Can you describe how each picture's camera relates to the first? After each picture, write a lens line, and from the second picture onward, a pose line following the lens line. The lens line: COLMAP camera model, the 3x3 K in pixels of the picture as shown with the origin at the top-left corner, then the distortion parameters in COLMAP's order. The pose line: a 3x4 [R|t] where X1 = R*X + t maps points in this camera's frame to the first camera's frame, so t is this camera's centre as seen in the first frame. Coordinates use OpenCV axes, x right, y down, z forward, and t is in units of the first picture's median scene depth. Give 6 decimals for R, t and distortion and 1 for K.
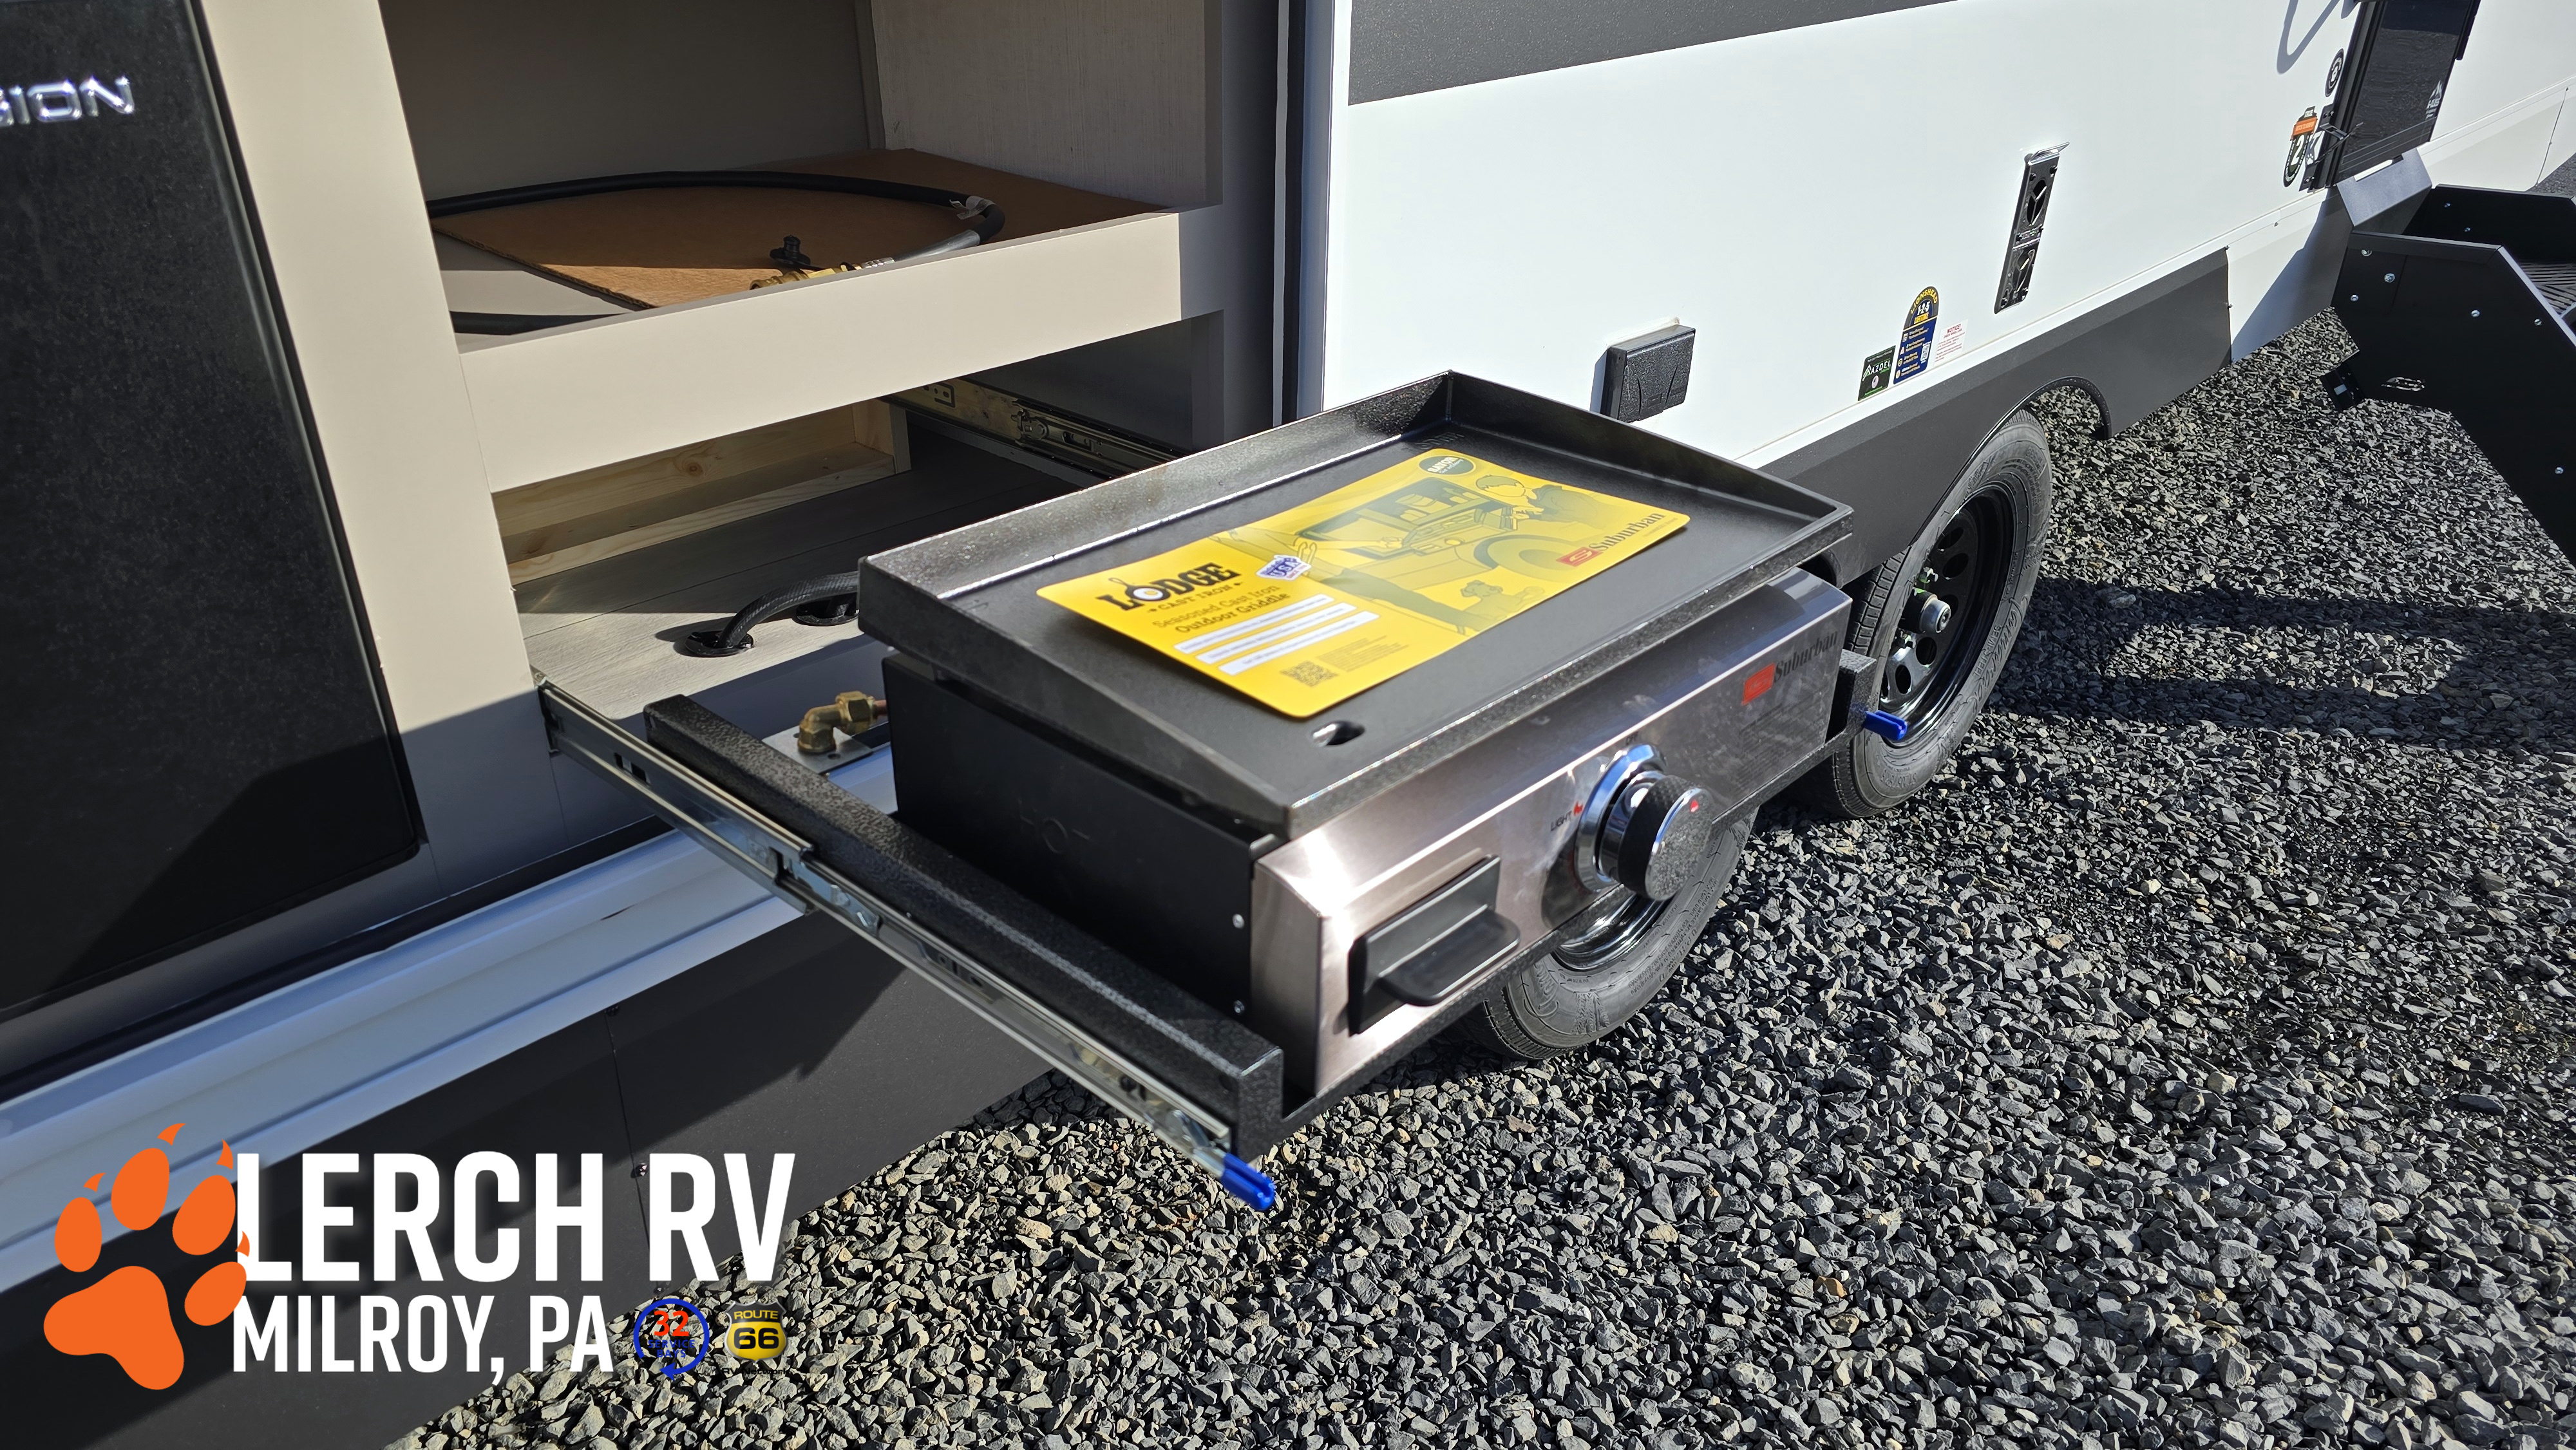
lens RADIAL K [[1710.1, 0, 1250.2], [0, 1710.1, 755.1], [0, 0, 1]] dist [0.054780, -0.041508]
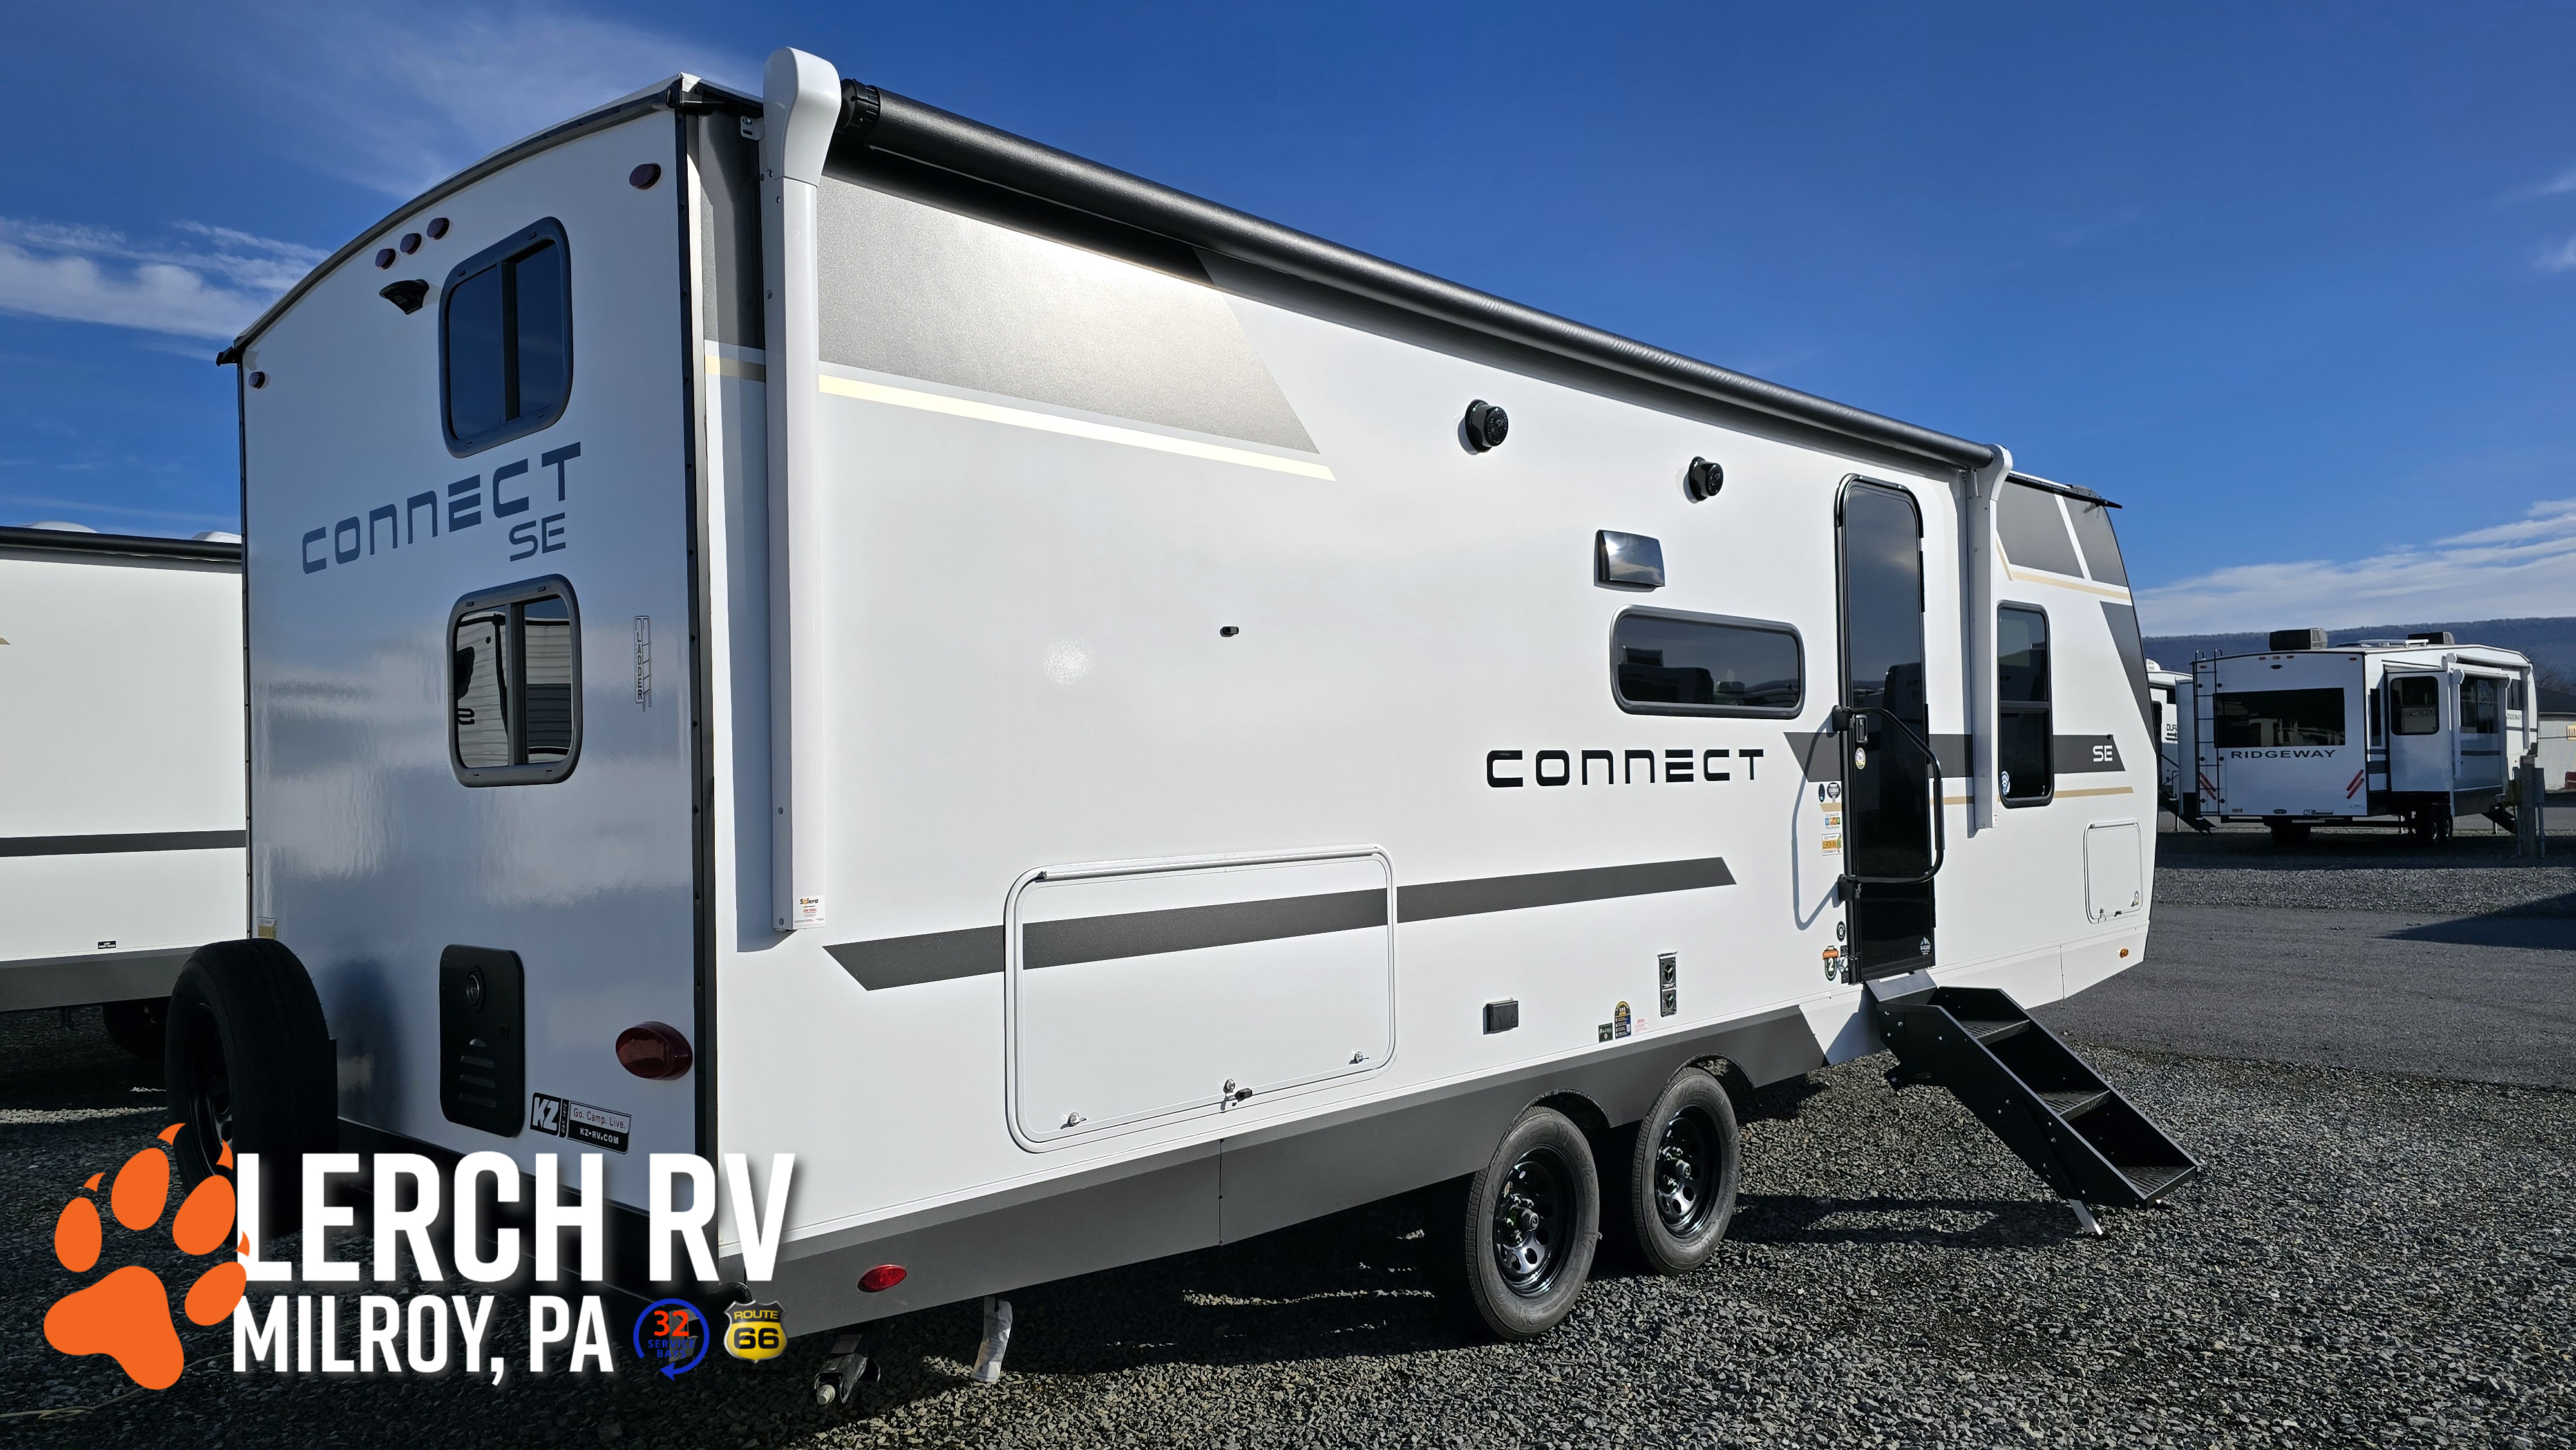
lens RADIAL K [[1710.1, 0, 1280.8], [0, 1710.1, 735.6], [0, 0, 1]] dist [0.054780, -0.041508]
pose [[0.999657, -0.024427, 0.009414, -0.132063], [0.025837, 0.862779, -0.504920, 0.682657], [0.004211, 0.504991, 0.863115, -1.443696]]
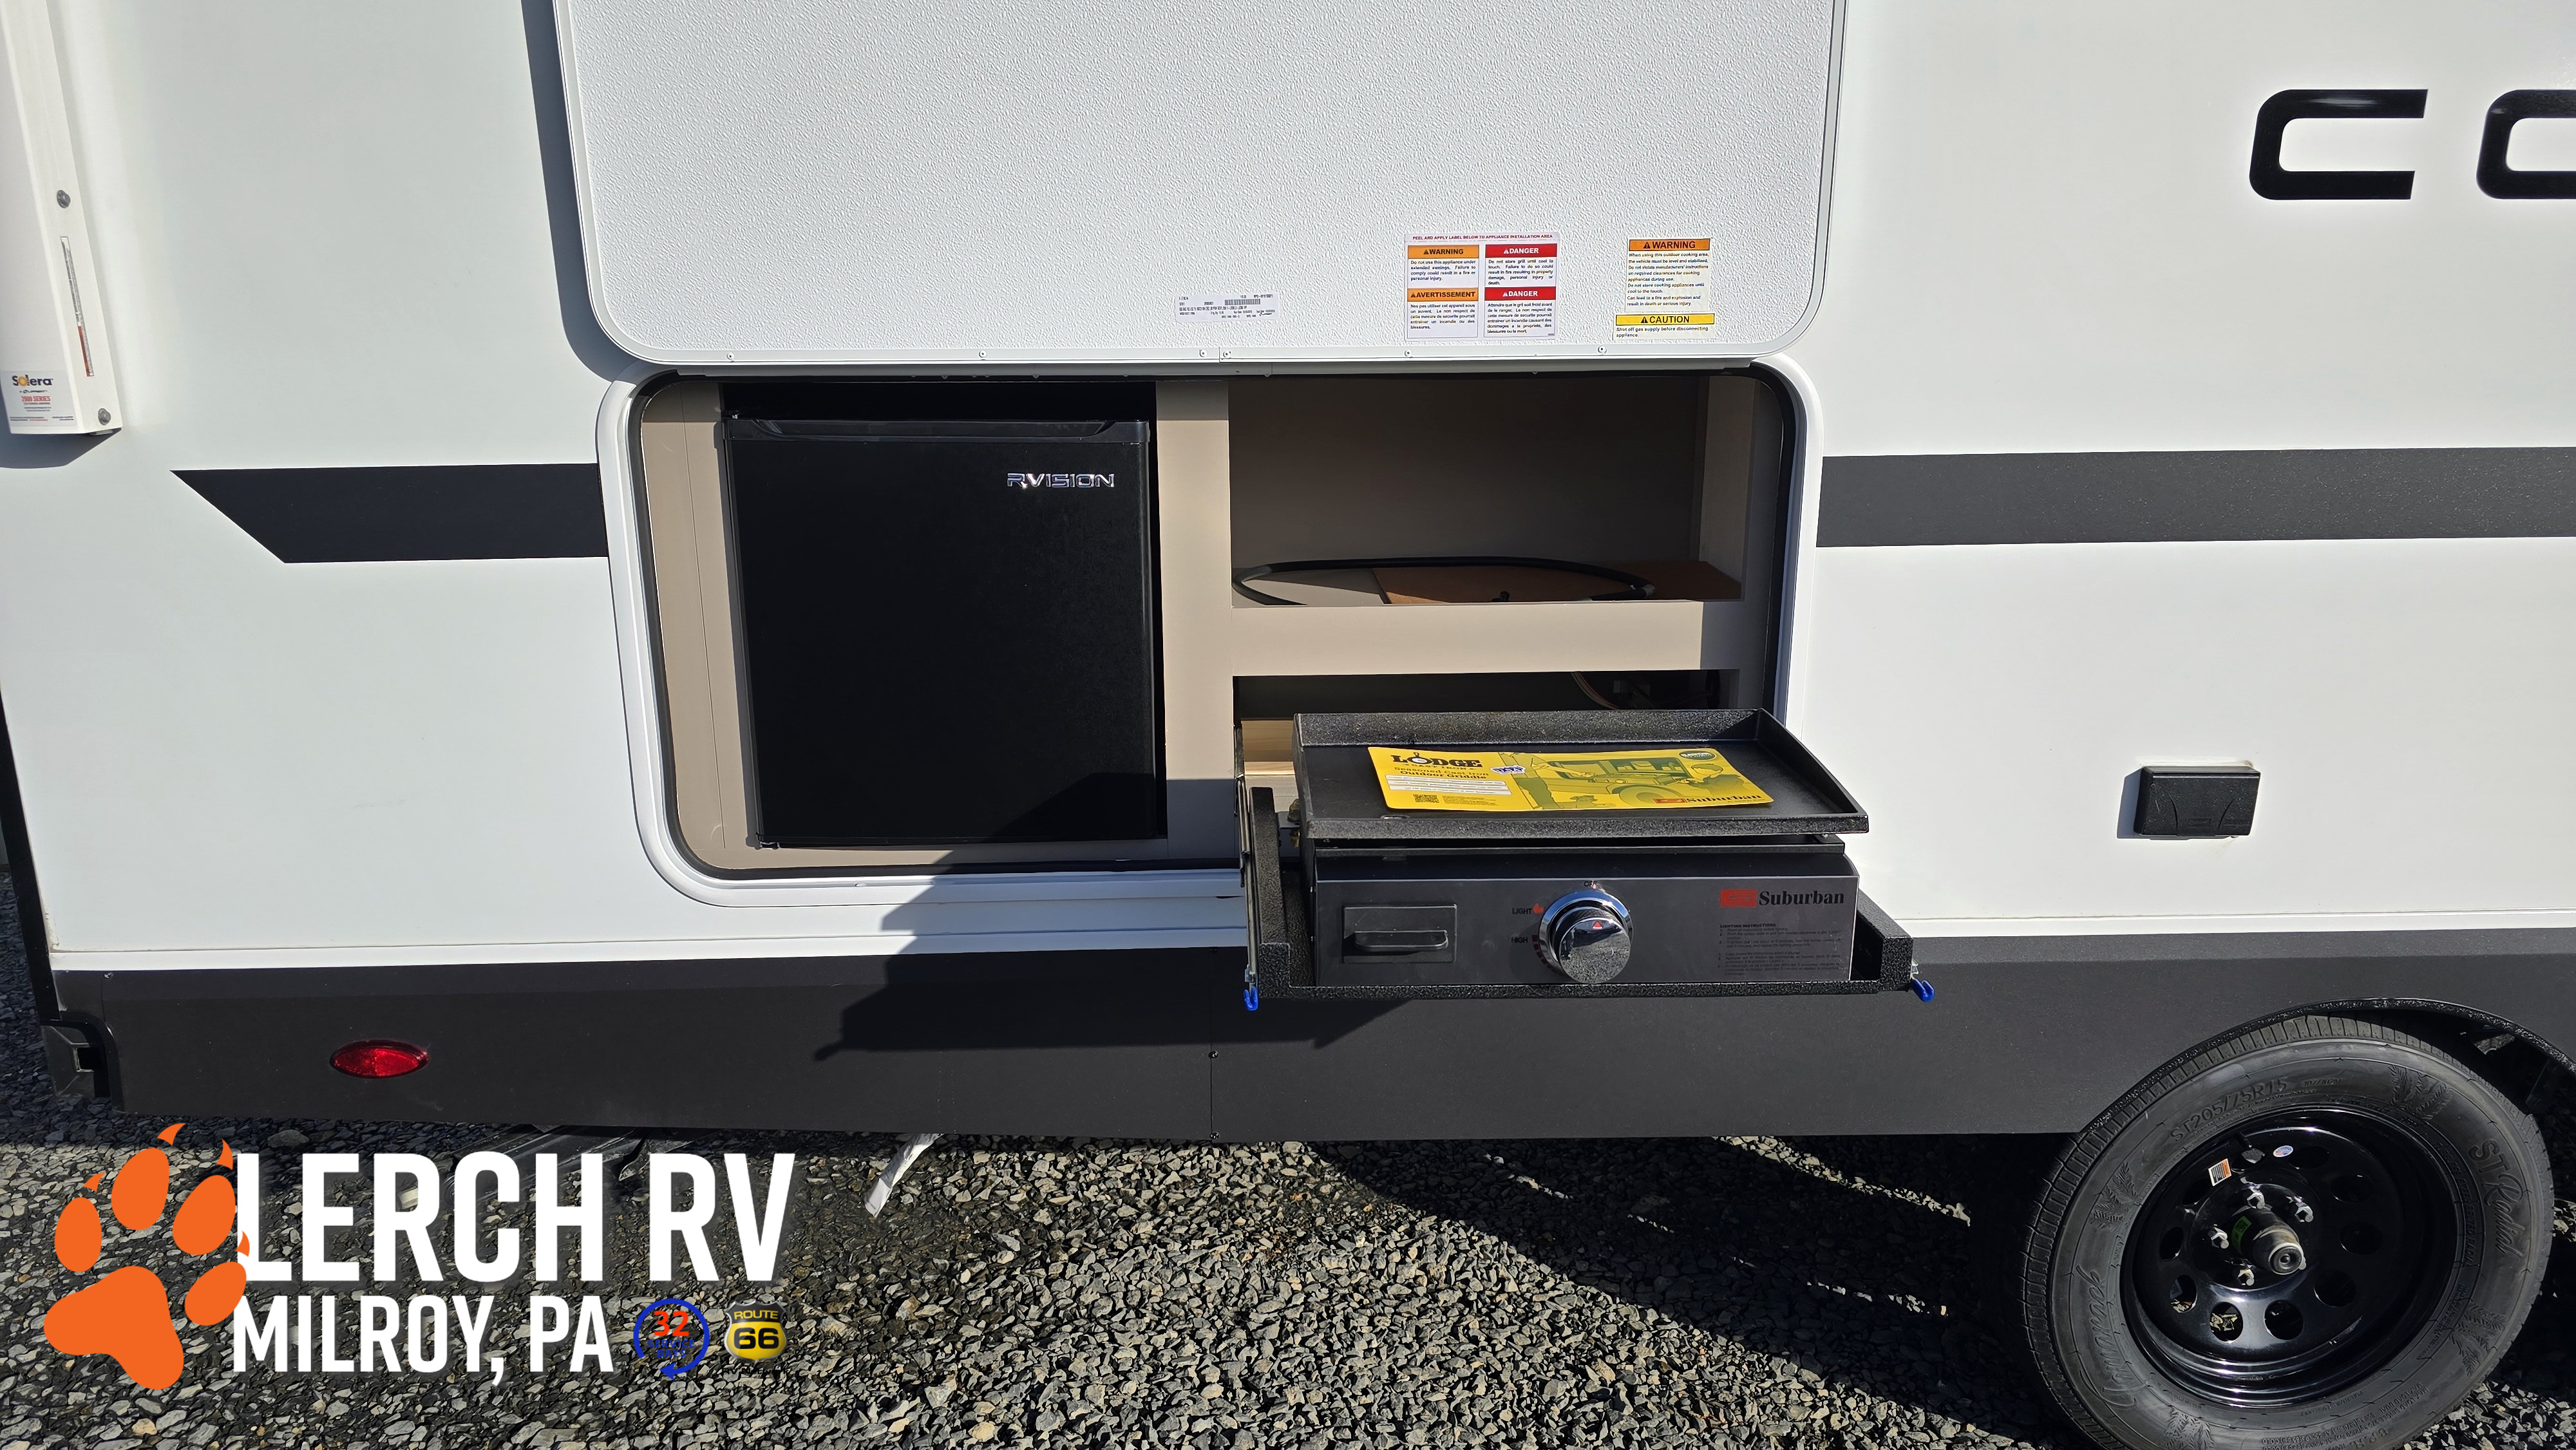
lens RADIAL K [[1710.1, 0, 1312.3], [0, 1710.1, 755.1], [0, 0, 1]] dist [0.054780, -0.041508]
pose [[0.725501, 0.174060, -0.665846, 0.471935], [-0.328042, 0.937972, -0.112236, 0.063546], [0.605010, 0.299853, 0.737599, -0.191441]]
